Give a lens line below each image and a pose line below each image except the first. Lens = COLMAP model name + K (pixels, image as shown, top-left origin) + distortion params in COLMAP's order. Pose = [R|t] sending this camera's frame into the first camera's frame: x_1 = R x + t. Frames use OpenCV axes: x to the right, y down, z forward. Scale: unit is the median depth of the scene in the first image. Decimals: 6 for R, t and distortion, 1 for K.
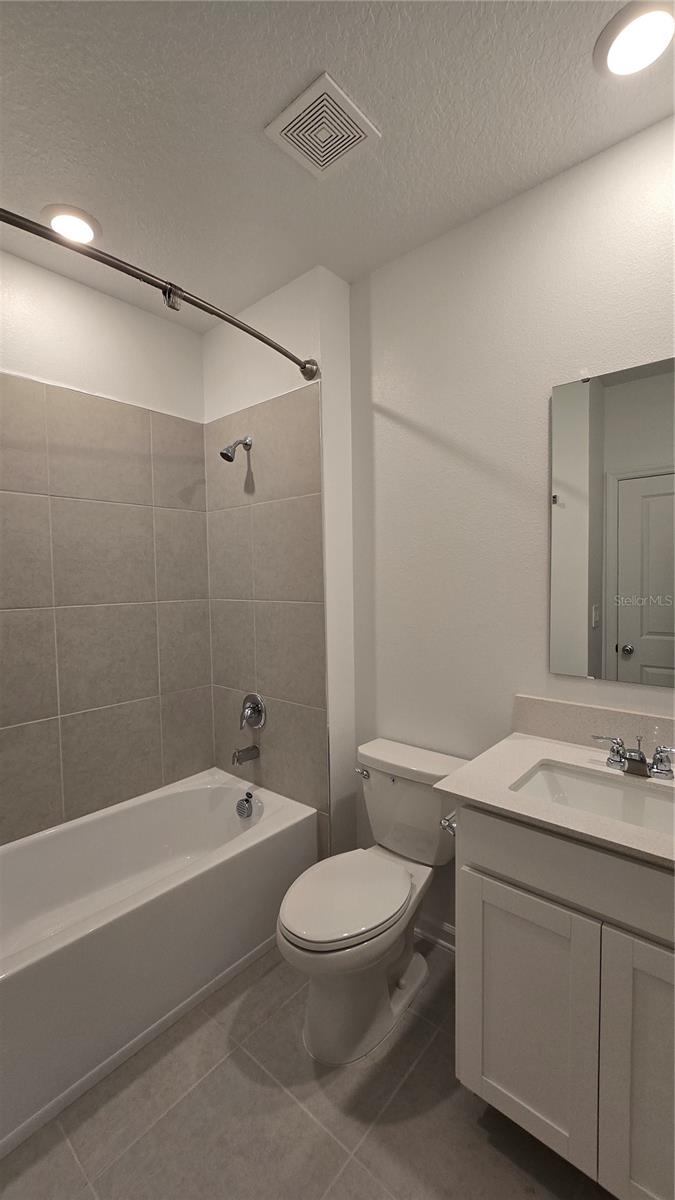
lens RADIAL K [[494.1, 0, 332.0], [0, 494.1, 604.6], [0, 0, 1]] dist [-0.004036, 0.001576]
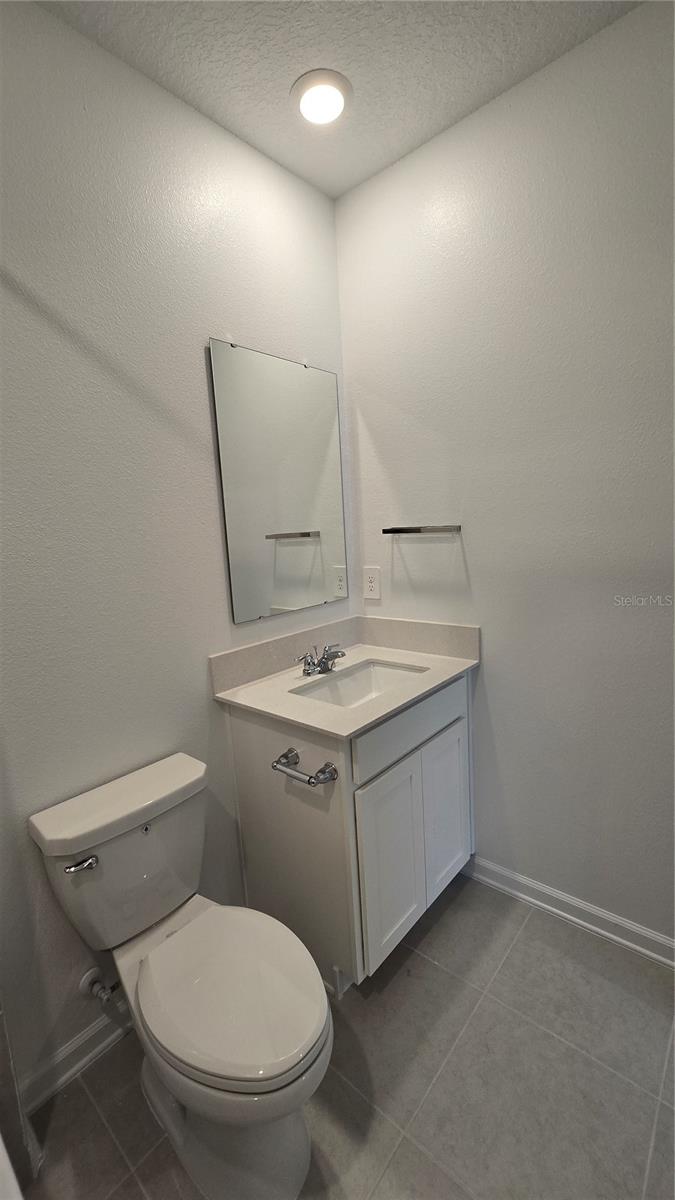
lens RADIAL K [[494.1, 0, 329.8], [0, 494.1, 600.4], [0, 0, 1]] dist [-0.004036, 0.001576]
pose [[-0.003889, -0.140959, 0.990008, -0.682425], [0.115206, 0.983360, 0.140465, -0.039290], [-0.993334, 0.114601, 0.012416, 0.914099]]
